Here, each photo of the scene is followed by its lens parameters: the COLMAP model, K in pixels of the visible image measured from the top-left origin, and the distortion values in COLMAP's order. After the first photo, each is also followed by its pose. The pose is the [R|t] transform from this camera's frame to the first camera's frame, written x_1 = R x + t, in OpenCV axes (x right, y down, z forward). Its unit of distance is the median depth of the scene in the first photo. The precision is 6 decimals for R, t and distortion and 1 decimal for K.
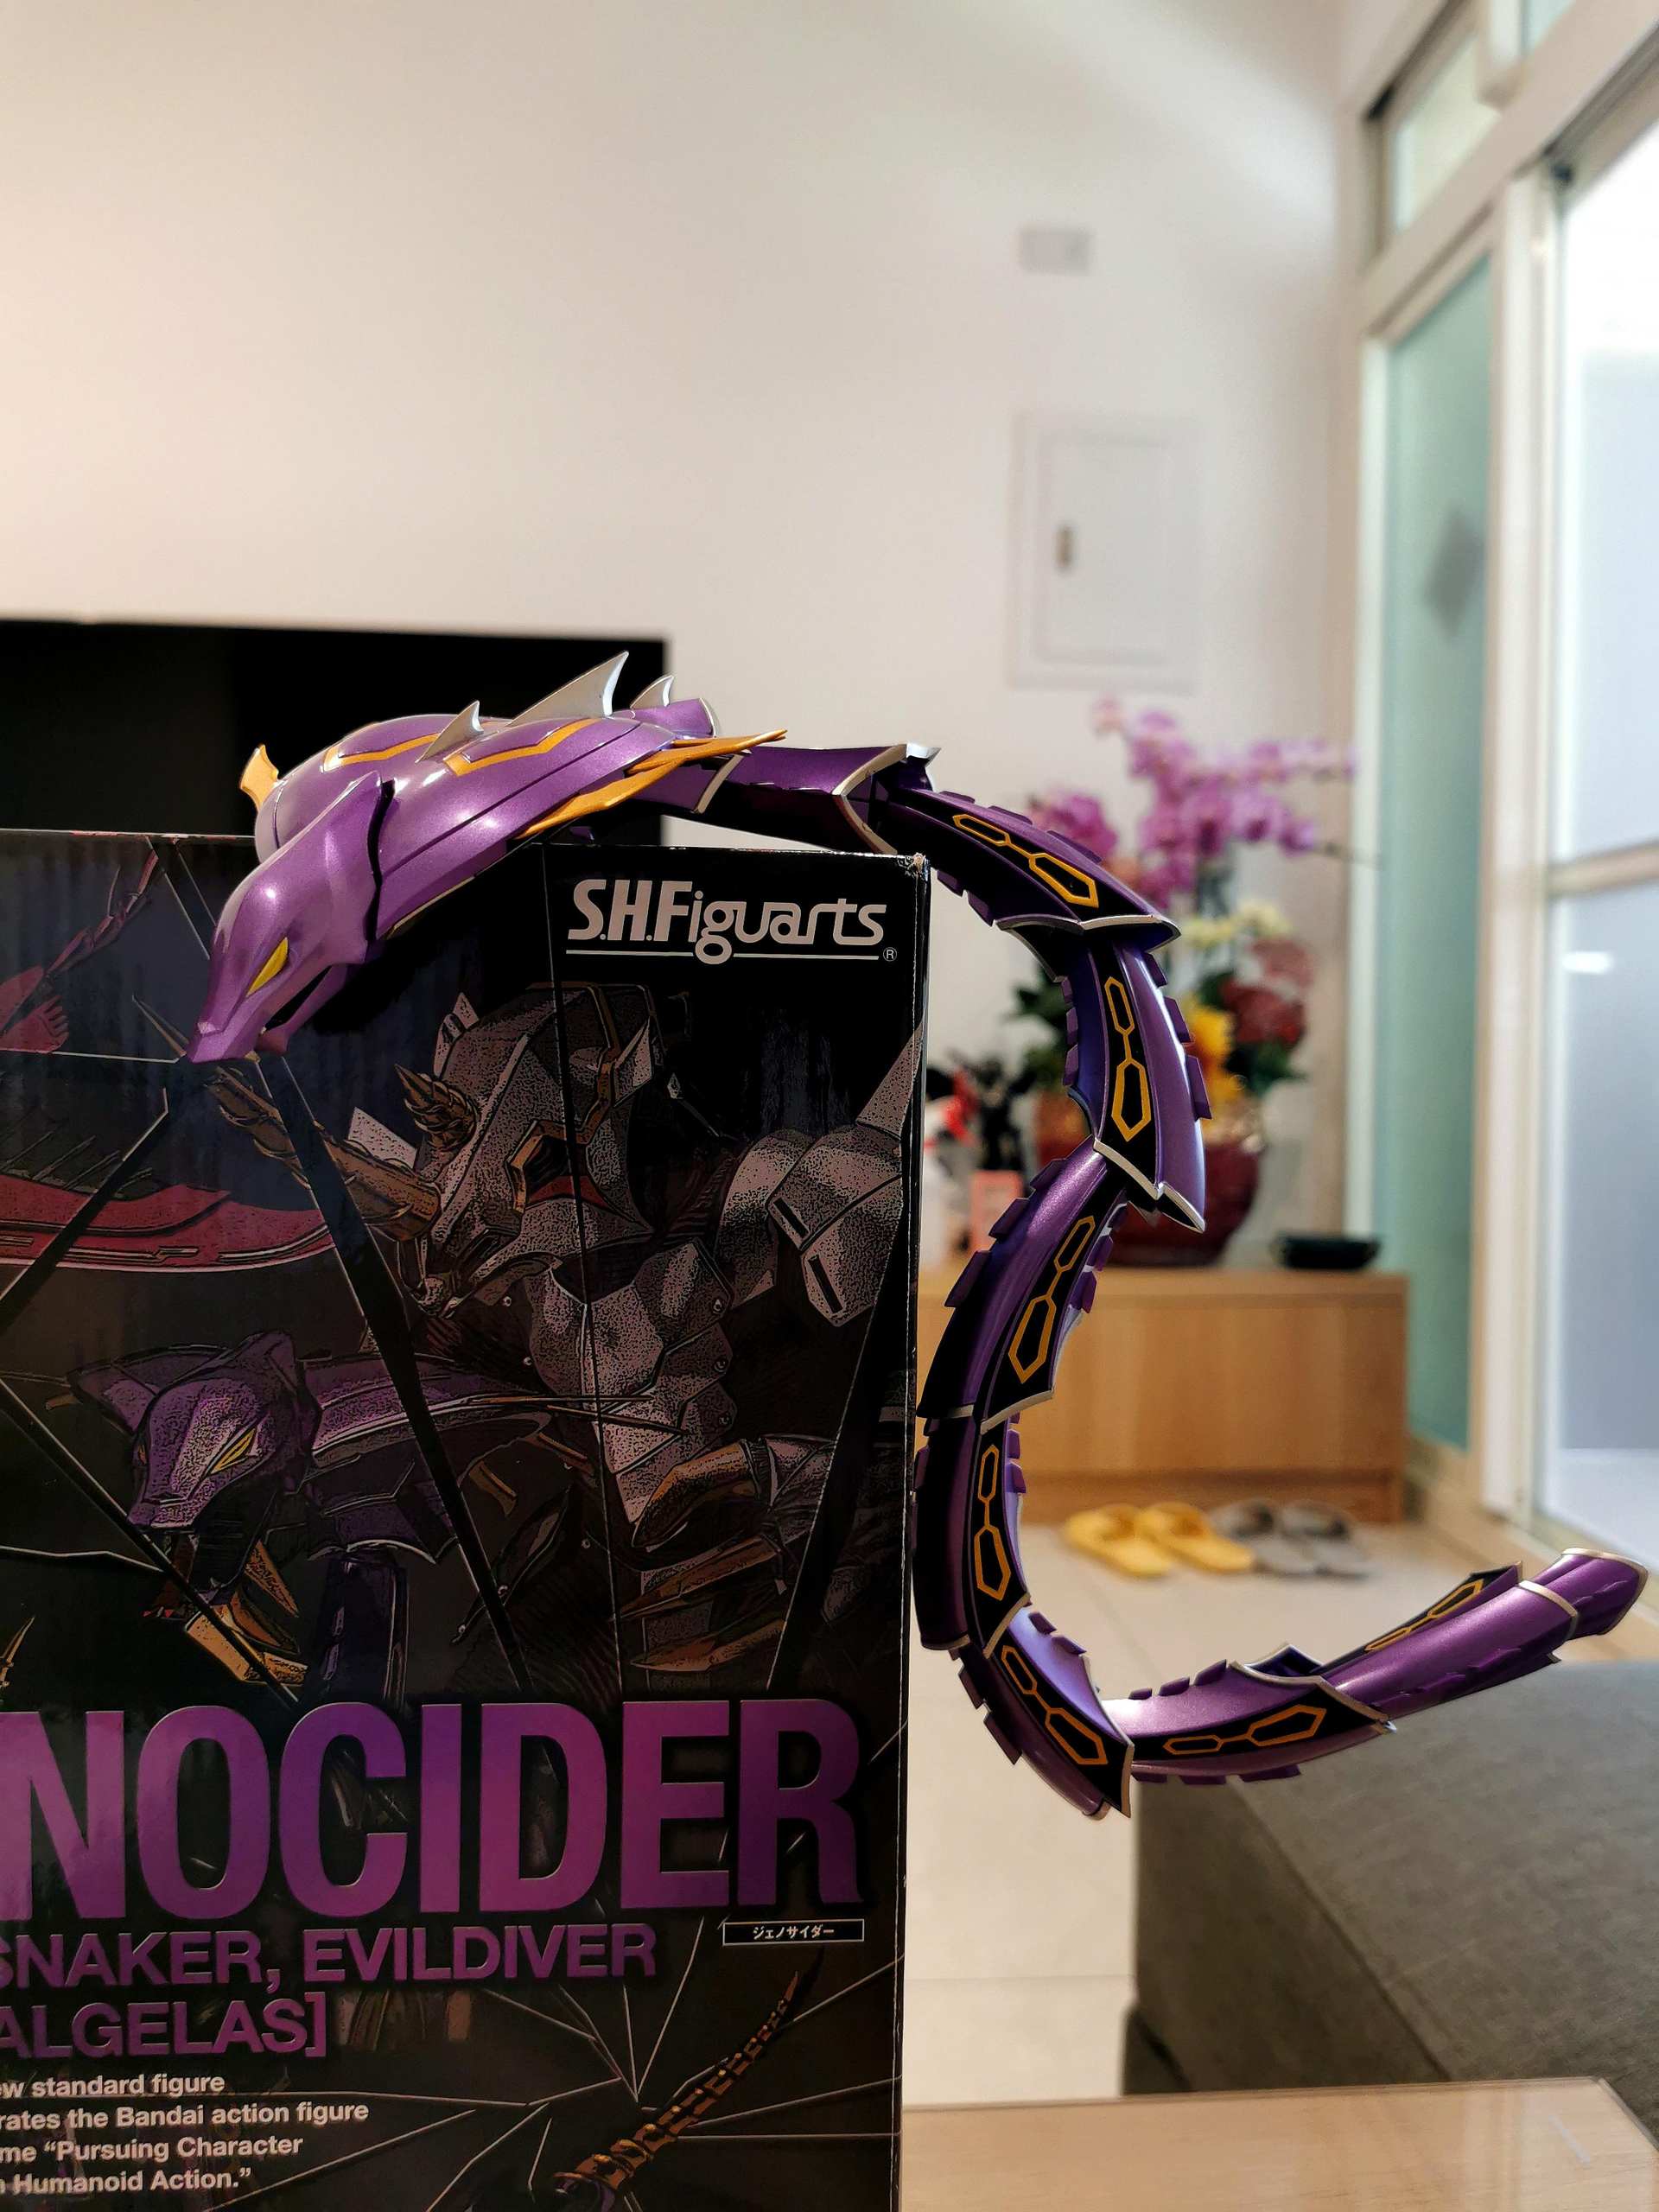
lens RADIAL K [[1788.1, 0, 763.7], [0, 1788.1, 1106.7], [0, 0, 1]] dist [-0.011667, -0.043375]
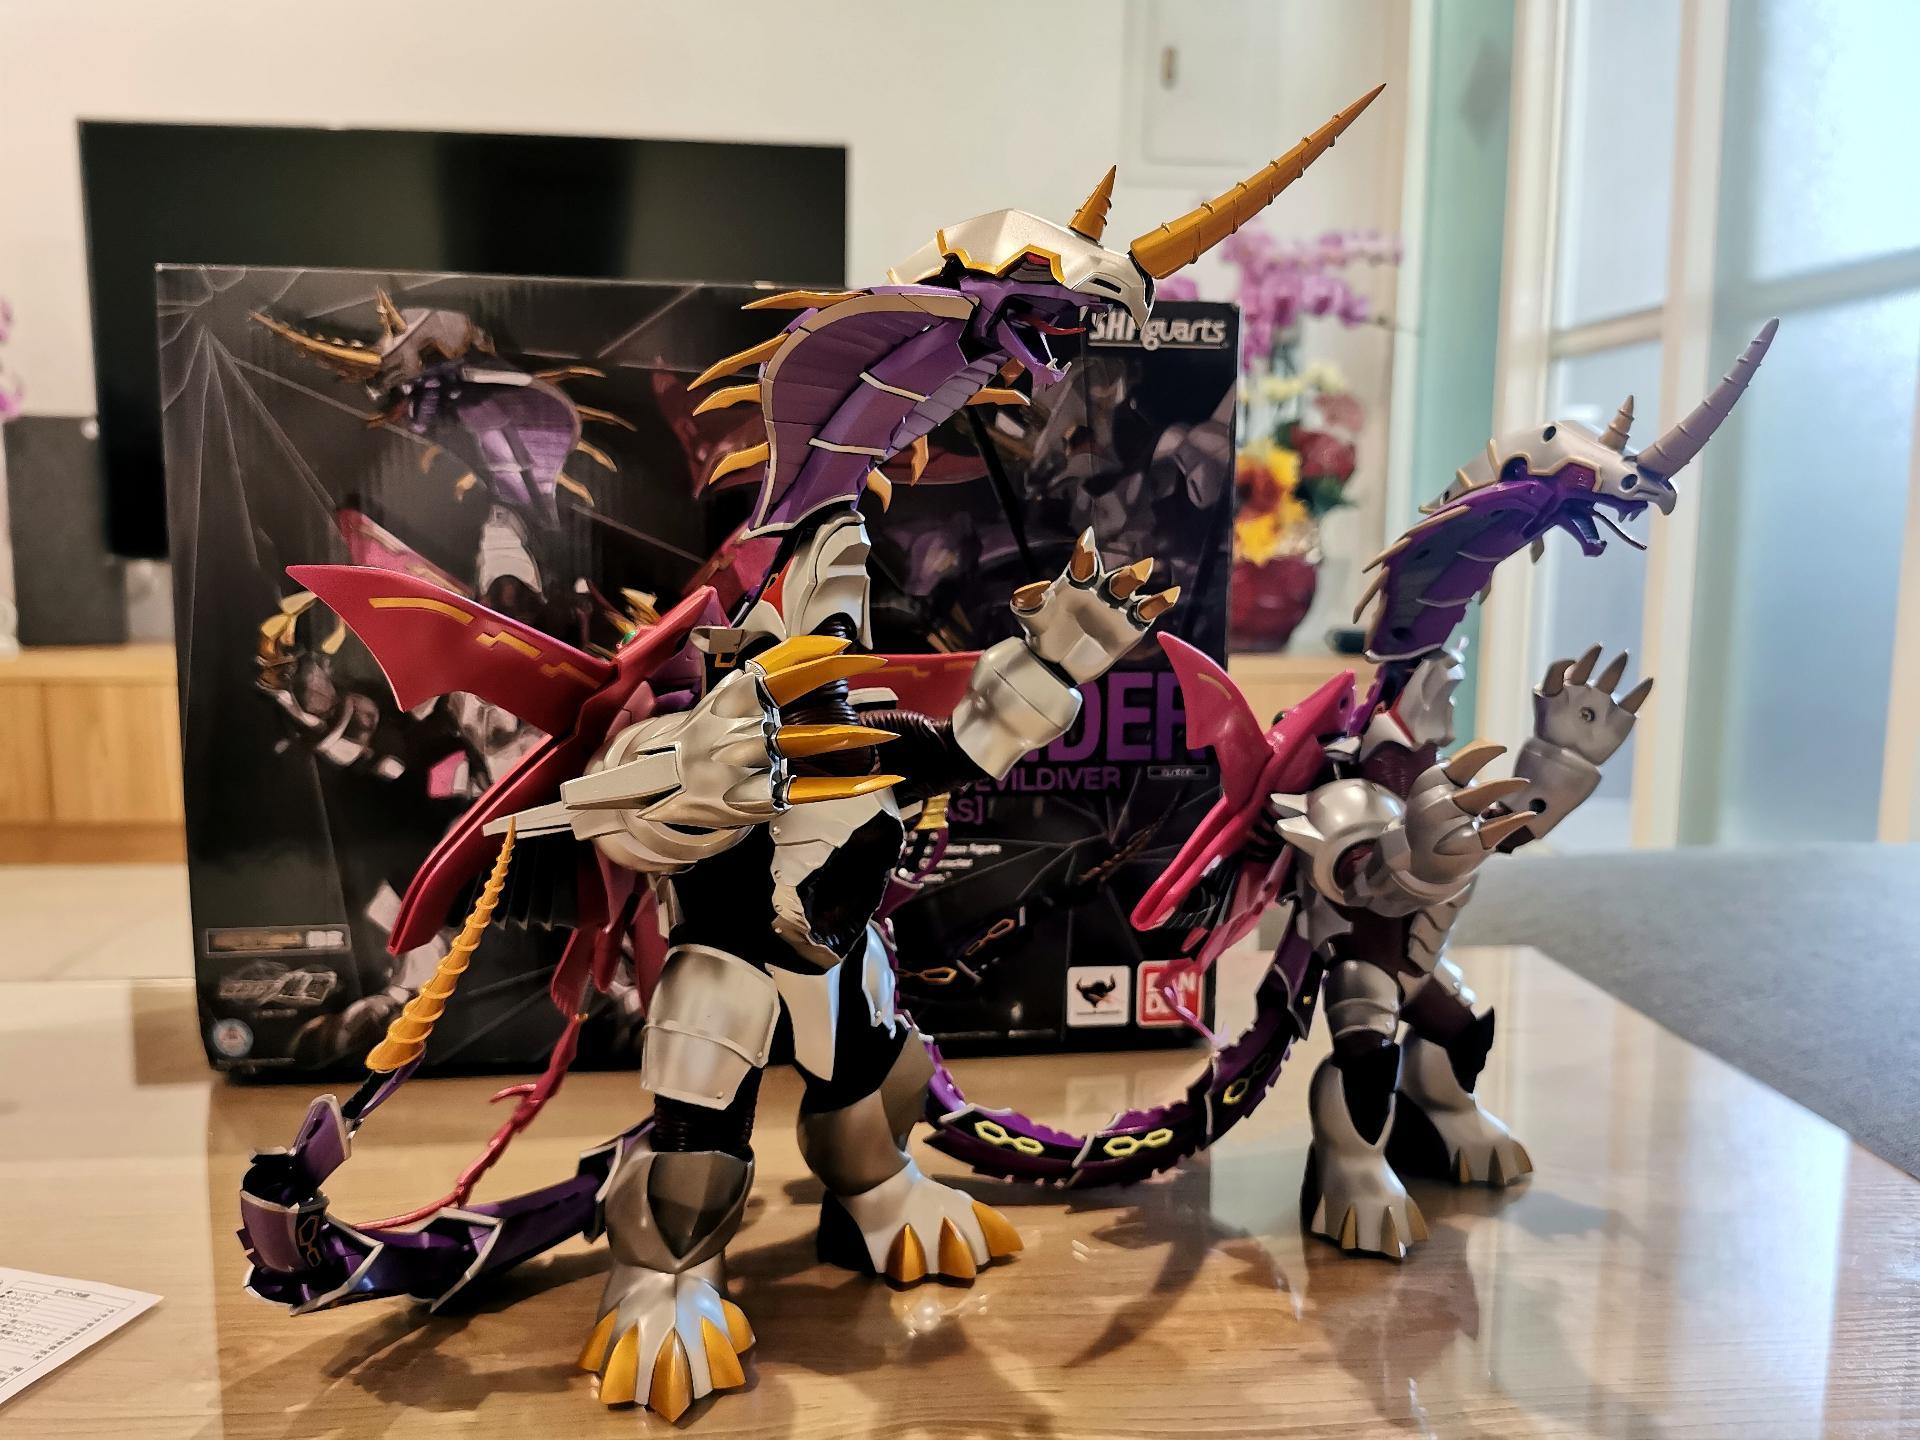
lens RADIAL K [[1562.6, 0, 944.8], [0, 1562.6, 723.3], [0, 0, 1]] dist [0.007747, -0.035531]
pose [[0.998910, -0.009637, 0.045663, -0.386432], [0.004747, 0.994354, 0.106004, 0.182635], [-0.046427, -0.105671, 0.993317, -1.026032]]
